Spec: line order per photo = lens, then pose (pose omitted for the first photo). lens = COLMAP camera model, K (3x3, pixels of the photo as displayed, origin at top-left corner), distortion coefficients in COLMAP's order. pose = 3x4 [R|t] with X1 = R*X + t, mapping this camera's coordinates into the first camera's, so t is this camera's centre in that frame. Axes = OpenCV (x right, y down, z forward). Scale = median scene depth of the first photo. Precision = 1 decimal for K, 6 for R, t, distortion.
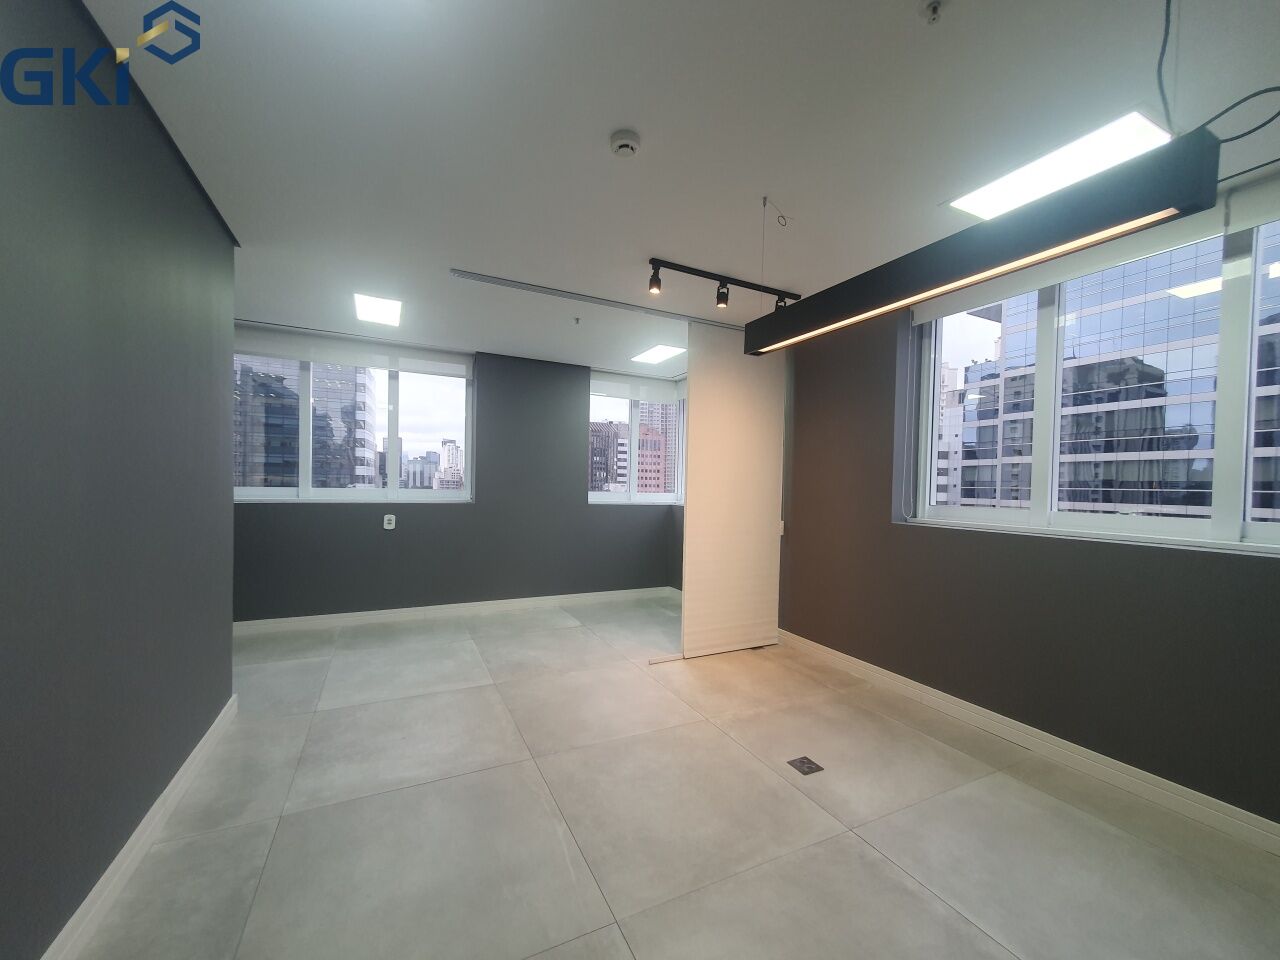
lens RADIAL K [[506.6, 0, 639.1], [0, 506.6, 492.5], [0, 0, 1]] dist [0.009335, -0.000098]
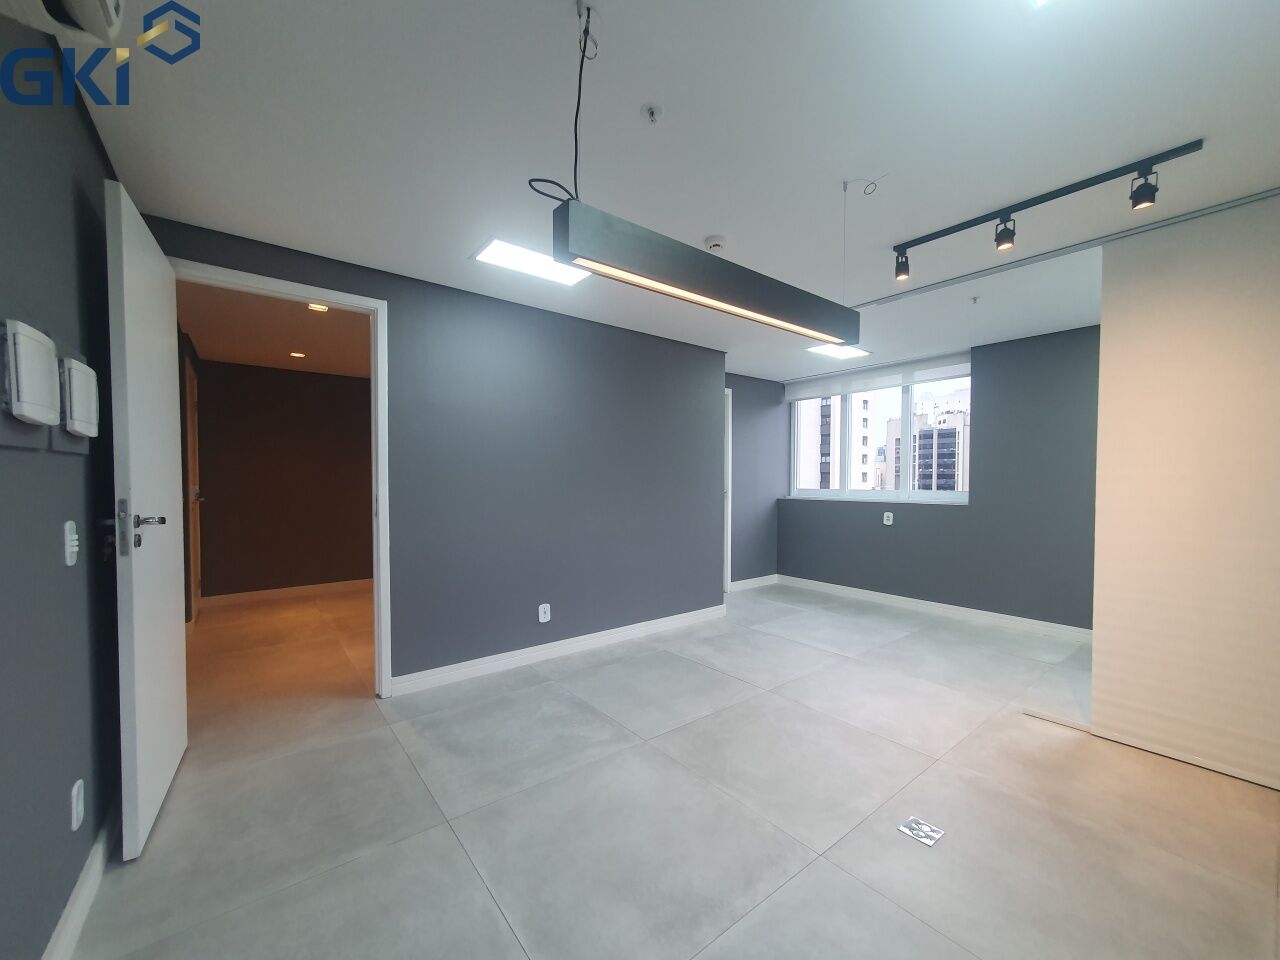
lens RADIAL K [[503.0, 0, 637.2], [0, 503.0, 492.5], [0, 0, 1]] dist [-0.000237, -0.000221]
pose [[0.204128, 0.004353, -0.978935, 0.671890], [-0.014056, 0.999900, 0.001515, 0.006049], [0.978843, 0.013450, 0.204168, 0.263408]]
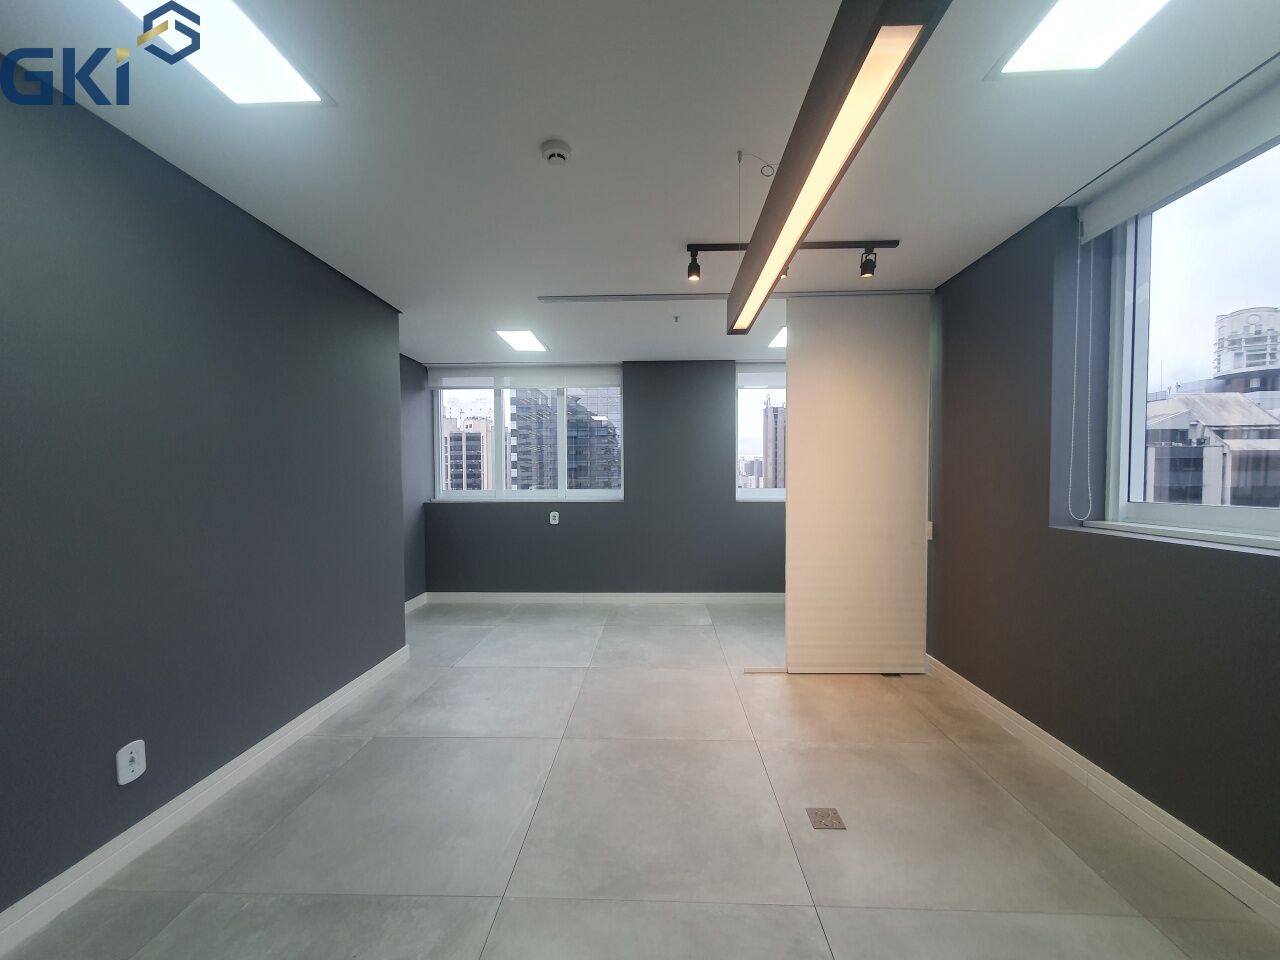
lens RADIAL K [[506.6, 0, 639.1], [0, 506.6, 492.5], [0, 0, 1]] dist [0.009335, -0.000098]
pose [[0.878777, -0.013489, -0.477041, 0.308483], [0.017052, 0.999850, 0.003141, -0.001129], [0.476927, -0.010895, 0.878875, 0.088750]]
